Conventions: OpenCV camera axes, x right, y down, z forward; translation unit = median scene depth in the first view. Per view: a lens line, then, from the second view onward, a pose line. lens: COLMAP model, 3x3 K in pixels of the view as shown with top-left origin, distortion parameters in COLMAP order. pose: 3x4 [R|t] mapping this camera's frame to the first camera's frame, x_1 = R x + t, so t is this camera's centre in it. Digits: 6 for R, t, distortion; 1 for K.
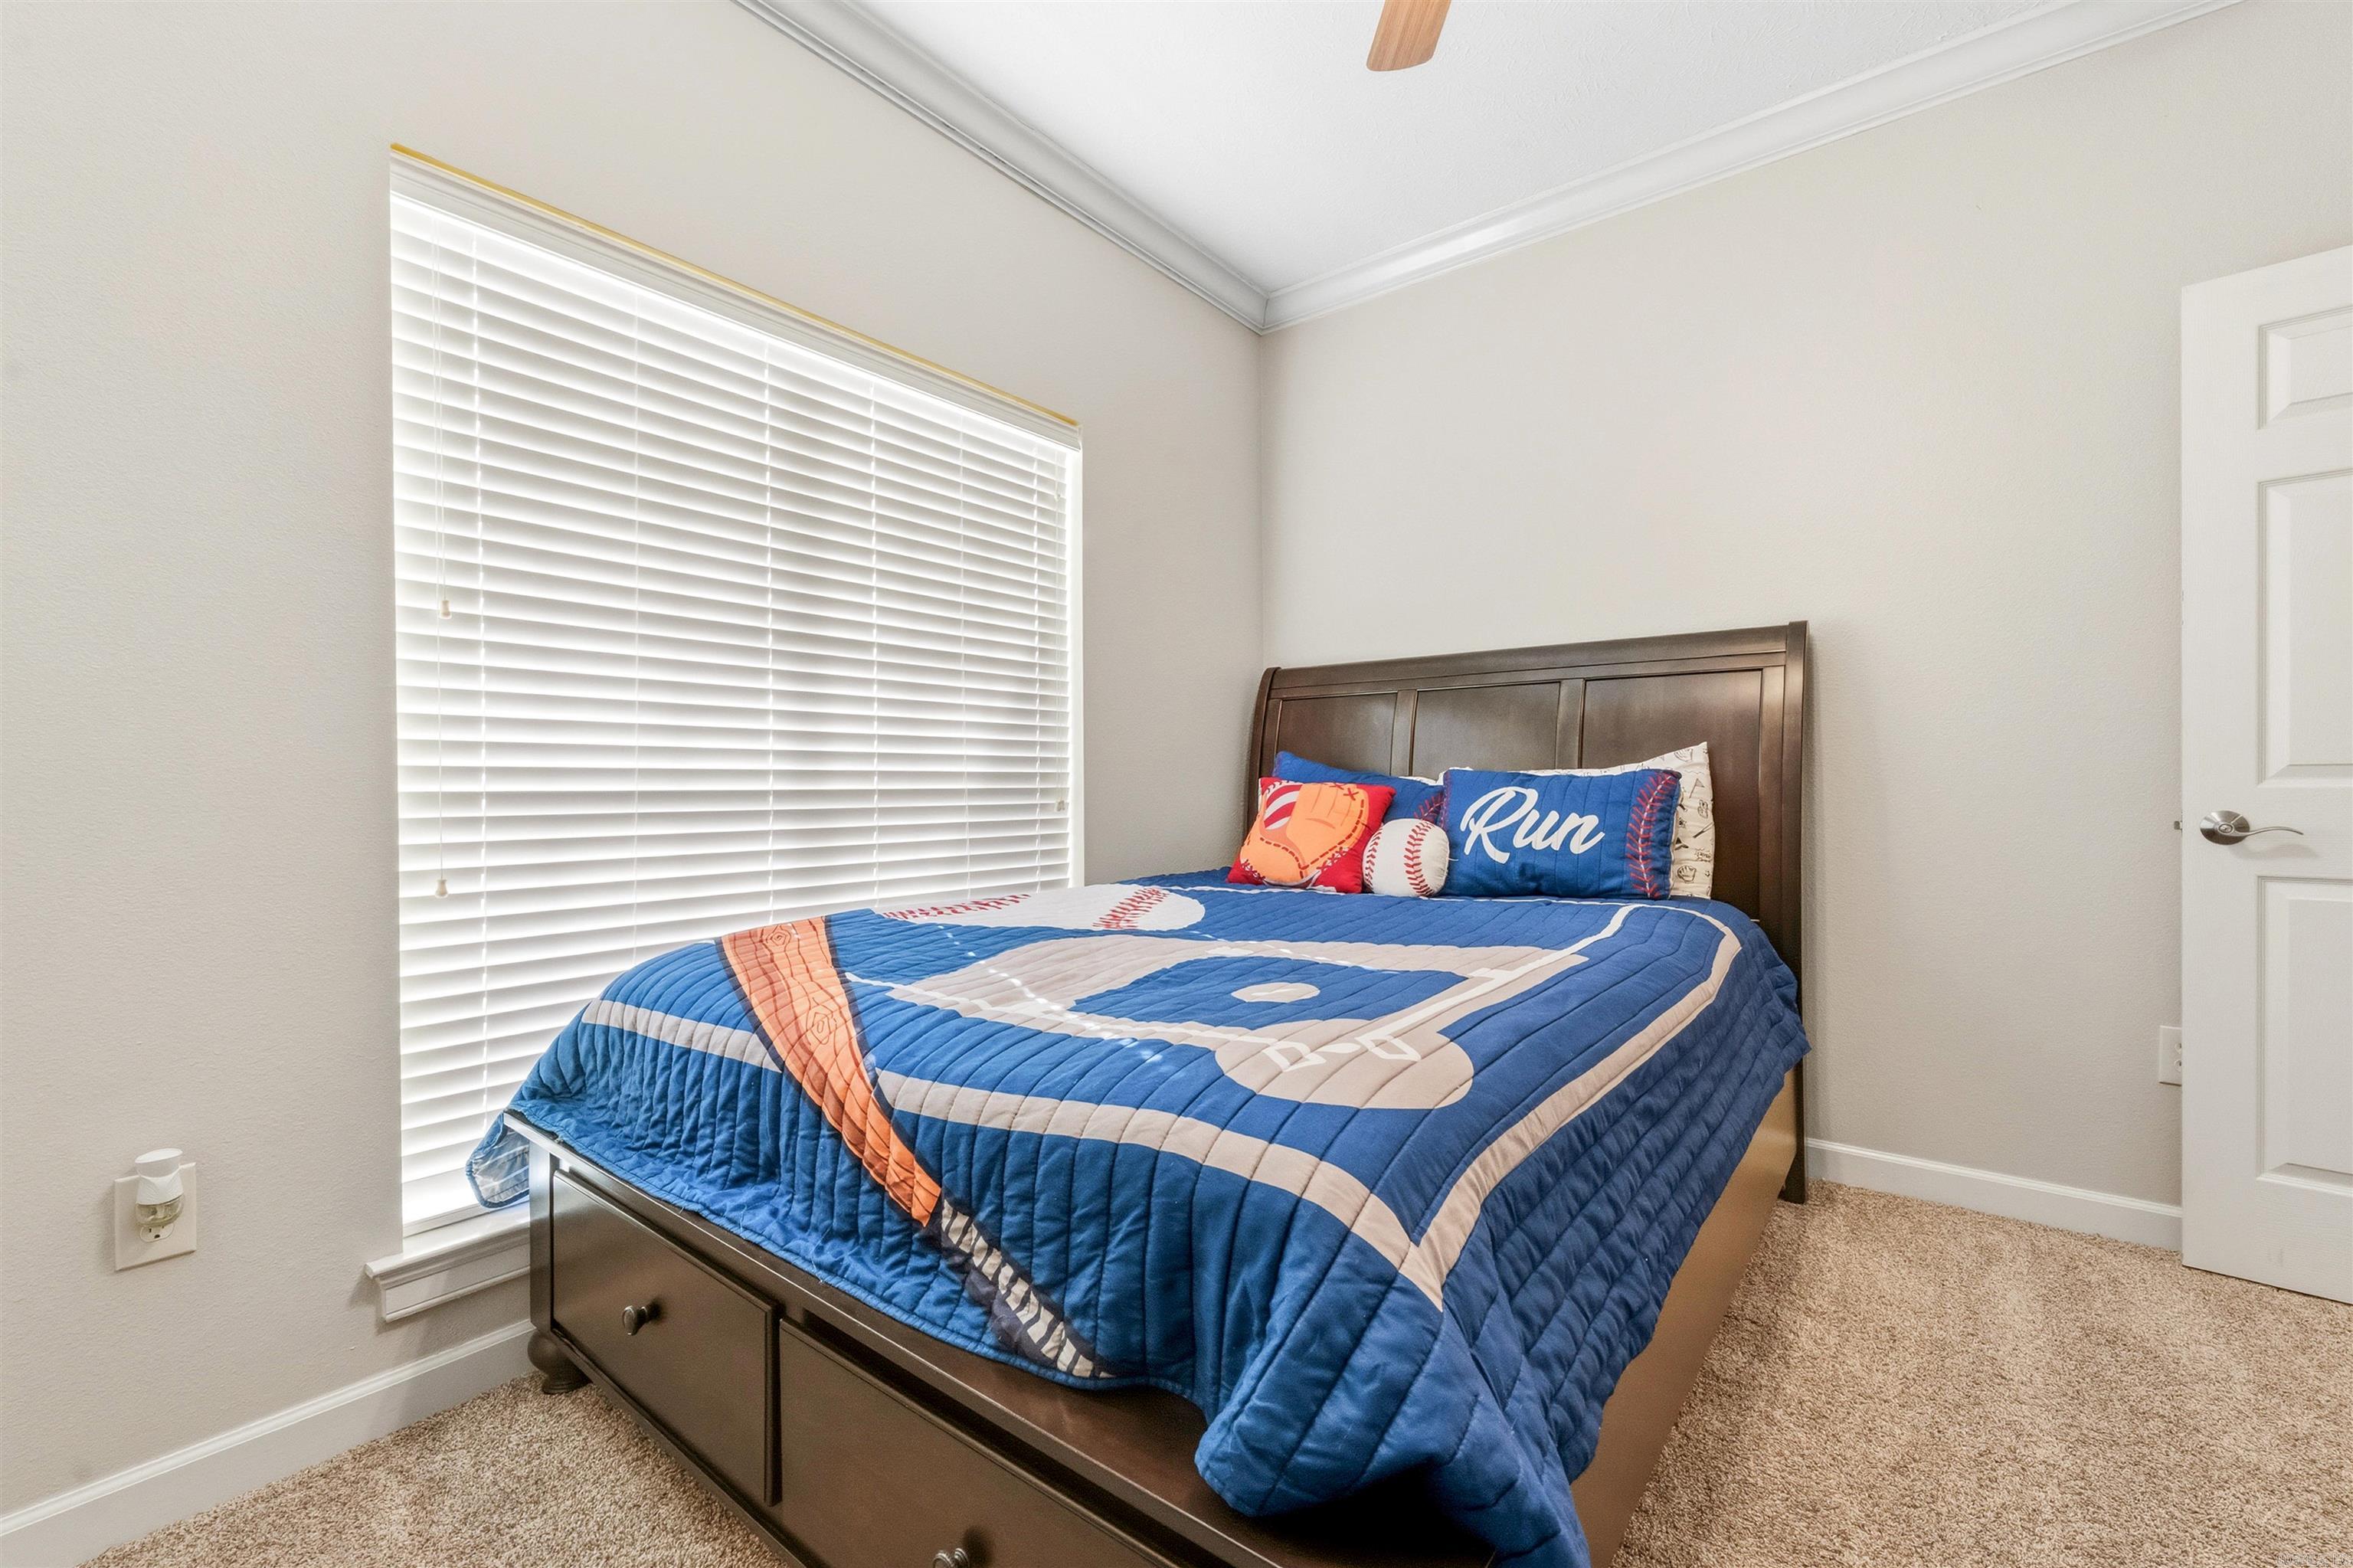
lens RADIAL K [[971.4, 0, 1159.0], [0, 971.4, 791.1], [0, 0, 1]] dist [0.006777, -0.002847]
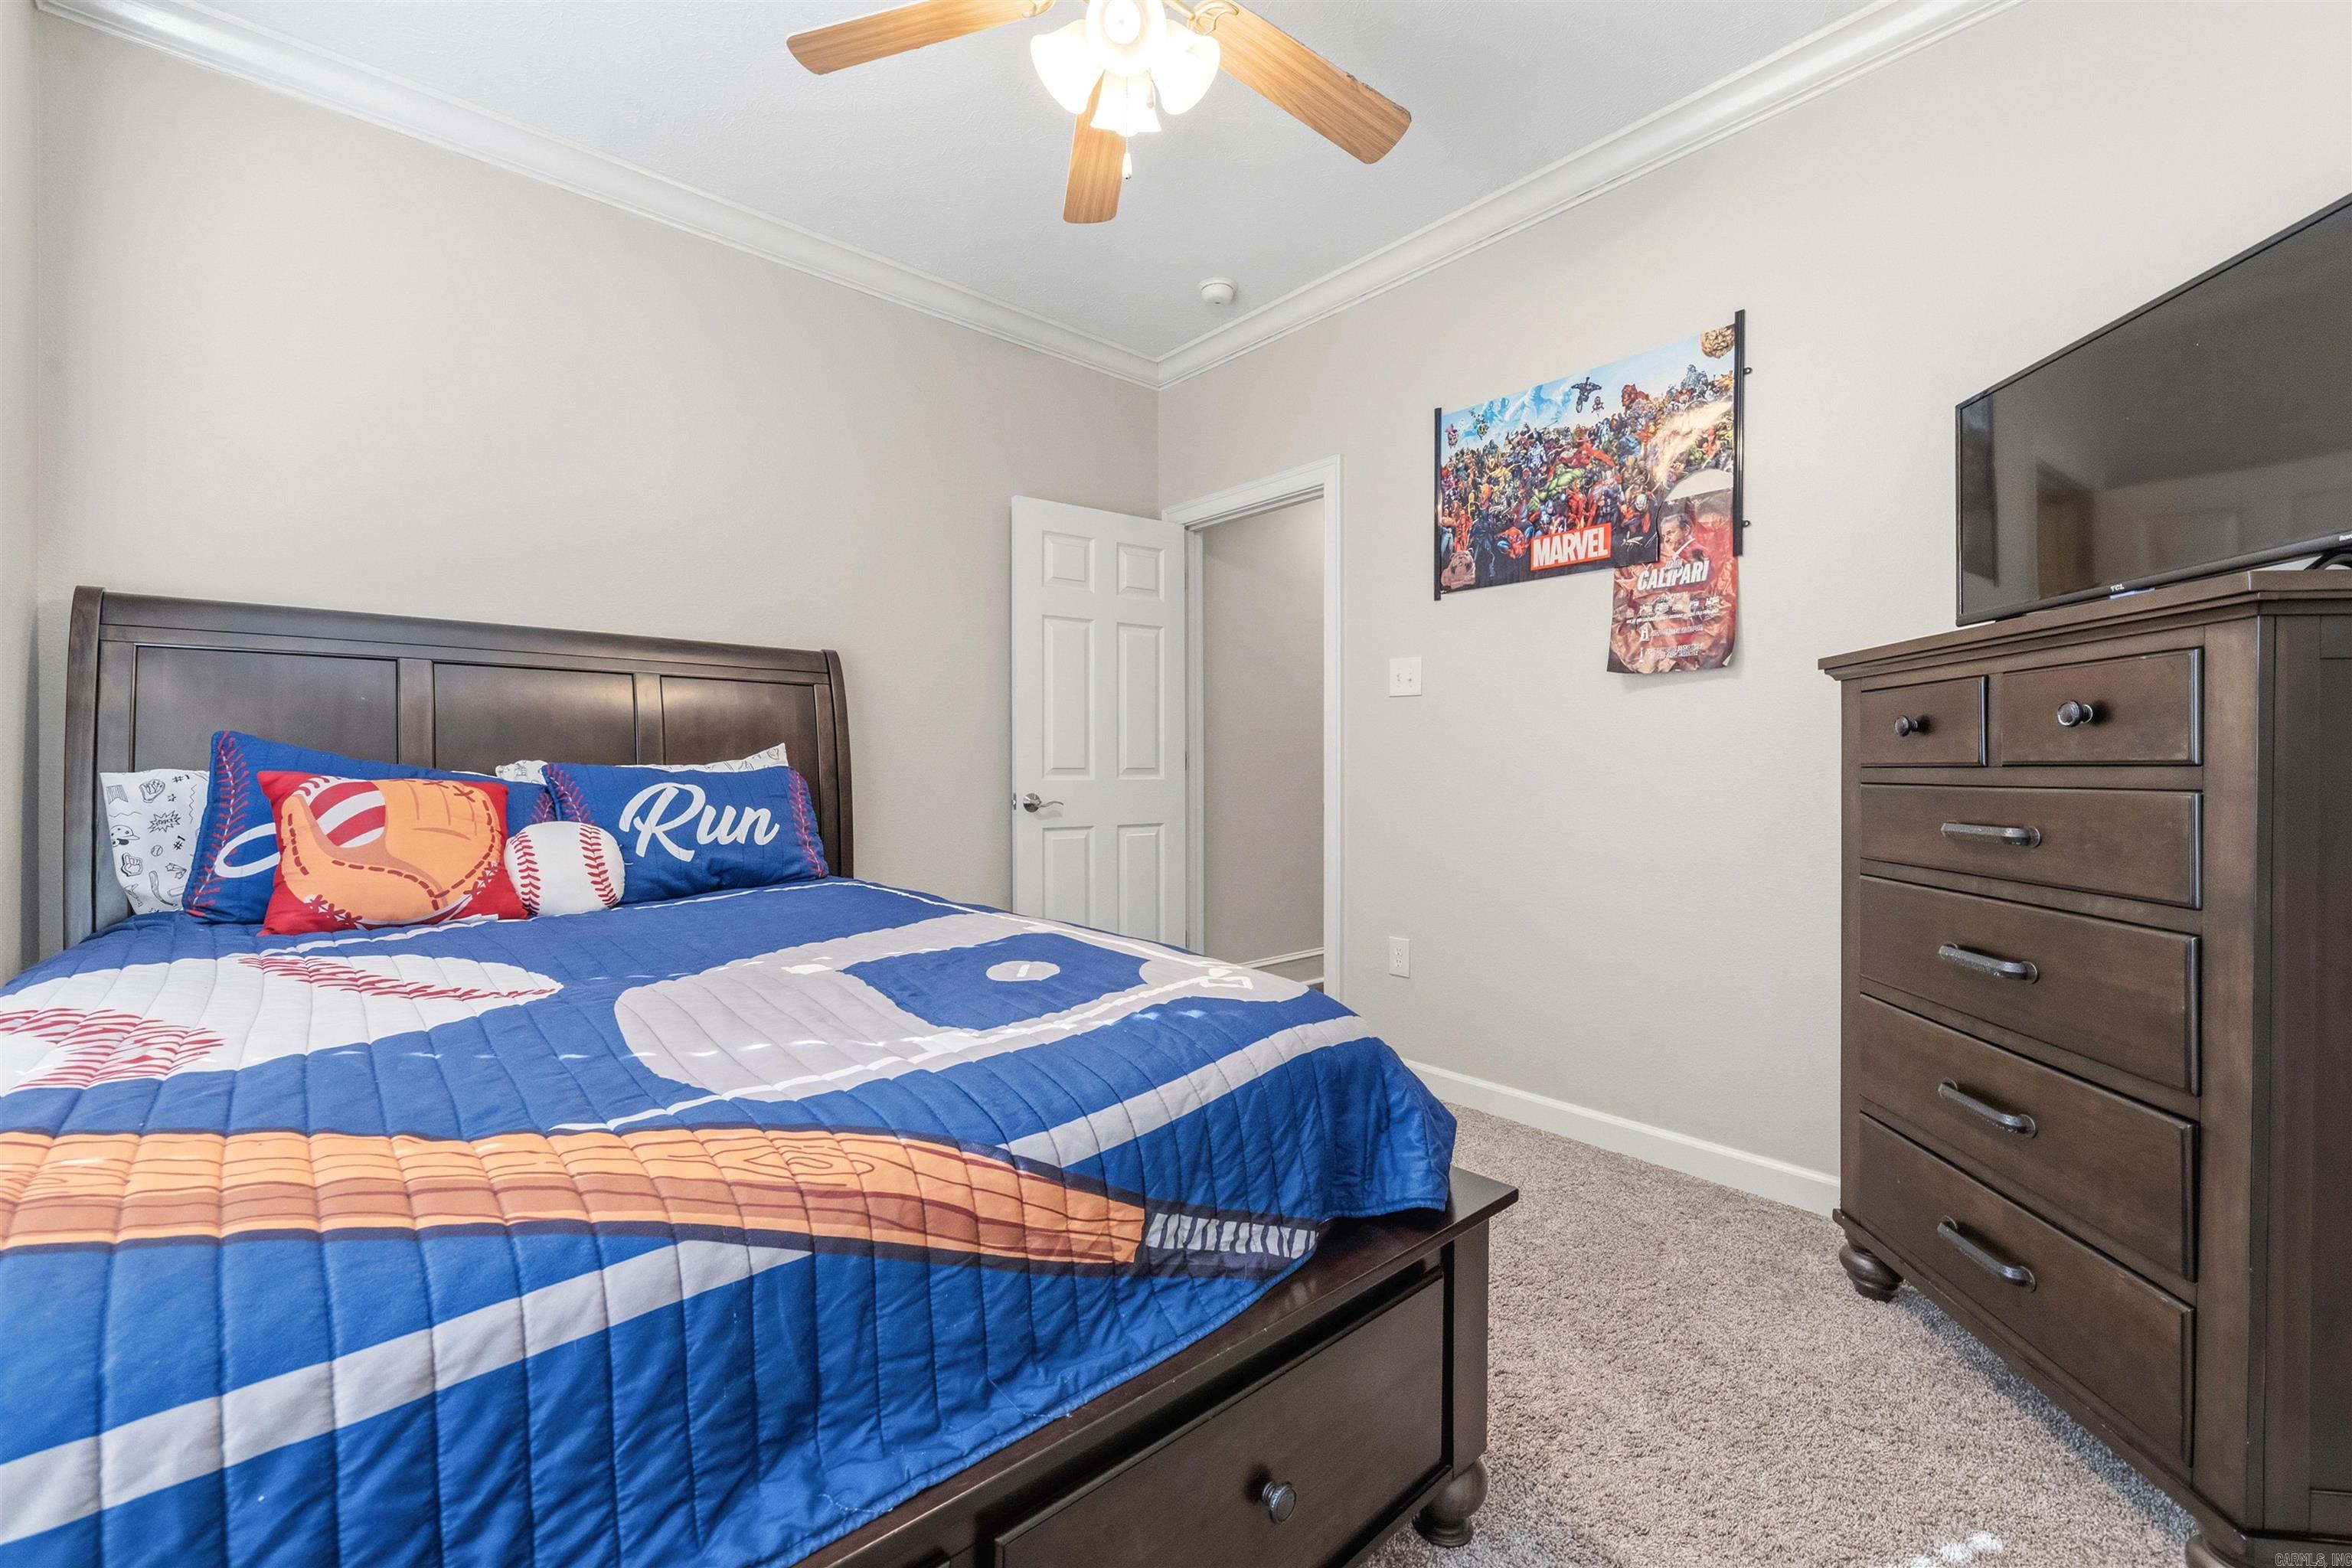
lens RADIAL K [[971.0, 0, 1154.8], [0, 971.0, 772.6], [0, 0, 1]] dist [0.006777, -0.002847]
pose [[0.183452, 0.004569, 0.983018, -0.534874], [0.009966, 0.999929, -0.006508, -0.003756], [-0.982978, 0.010990, 0.183393, 0.377965]]
